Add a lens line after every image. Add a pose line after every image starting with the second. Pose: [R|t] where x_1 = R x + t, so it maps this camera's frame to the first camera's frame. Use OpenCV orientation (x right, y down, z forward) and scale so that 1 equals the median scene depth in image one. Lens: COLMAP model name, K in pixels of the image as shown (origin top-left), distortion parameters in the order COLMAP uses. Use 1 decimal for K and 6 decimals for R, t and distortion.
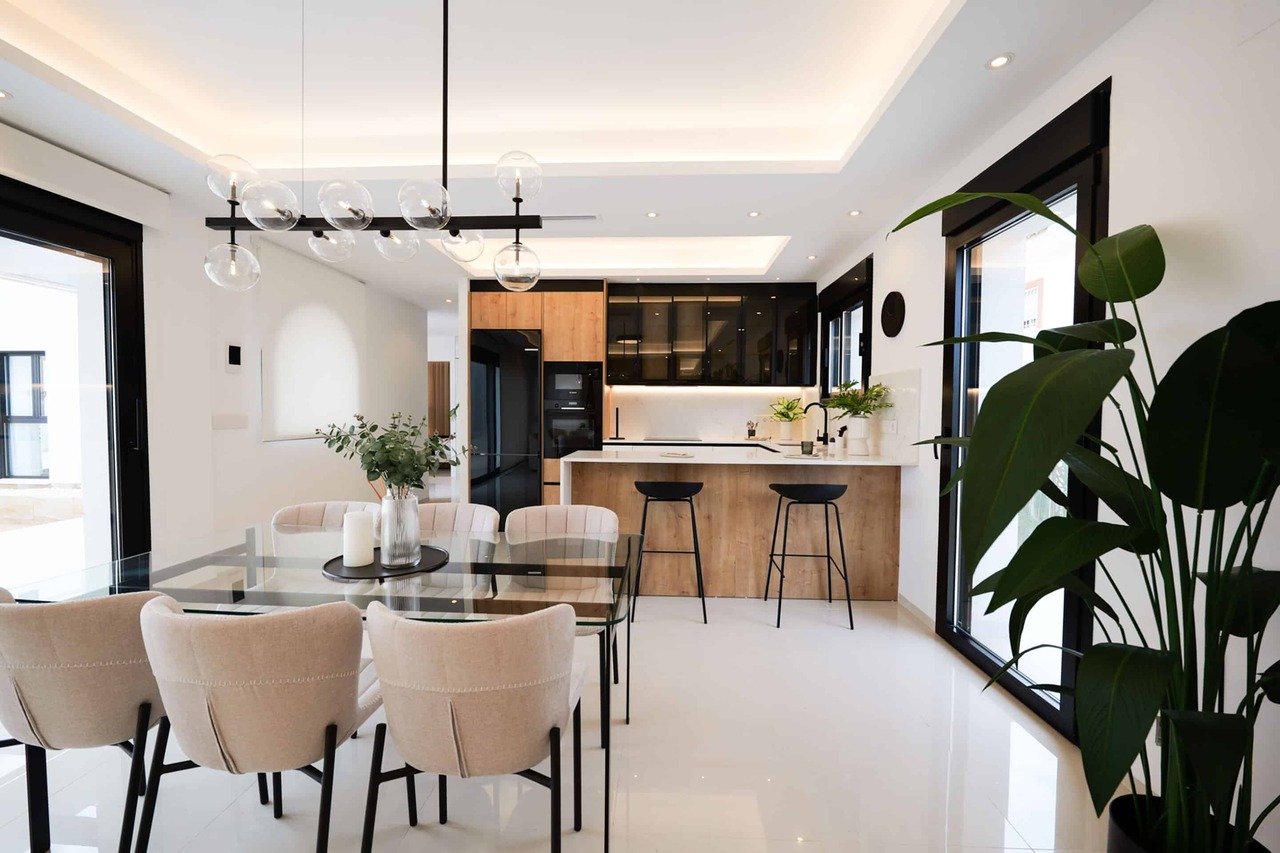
lens RADIAL K [[520.9, 0, 639.6], [0, 520.9, 427.0], [0, 0, 1]] dist [-0.001221, 0.000072]
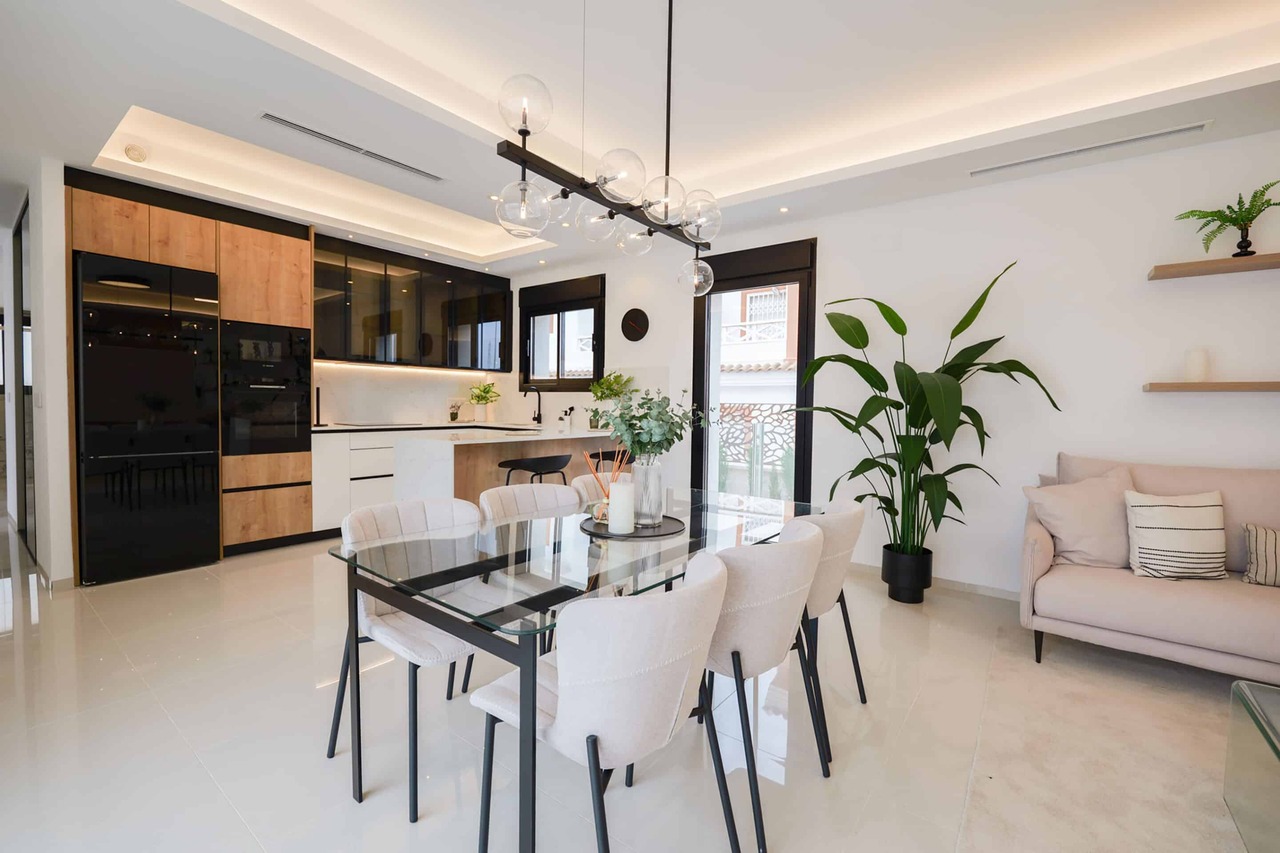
lens RADIAL K [[539.6, 0, 641.5], [0, 539.6, 422.8], [0, 0, 1]] dist [-0.008773, 0.000305]
pose [[0.573411, -0.028611, 0.818768, -0.460880], [0.016427, 0.999591, 0.023425, 0.006940], [-0.819103, 0.000017, 0.573646, 0.113248]]
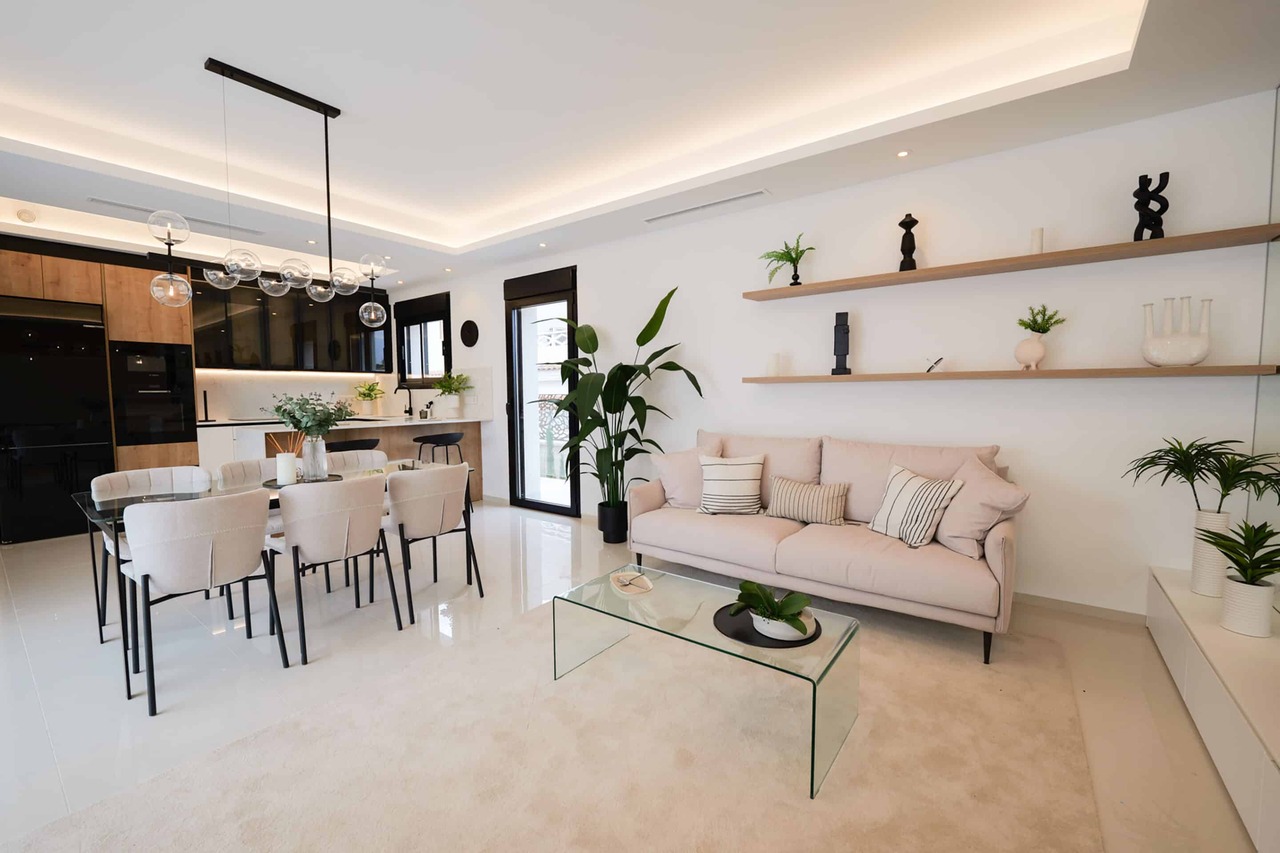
lens RADIAL K [[520.9, 0, 633.2], [0, 520.9, 425.6], [0, 0, 1]] dist [-0.001221, 0.000072]
pose [[0.576835, -0.062598, 0.814458, -0.409457], [0.037749, 0.998037, 0.049972, 0.012321], [-0.815988, 0.001920, 0.578066, -0.278639]]
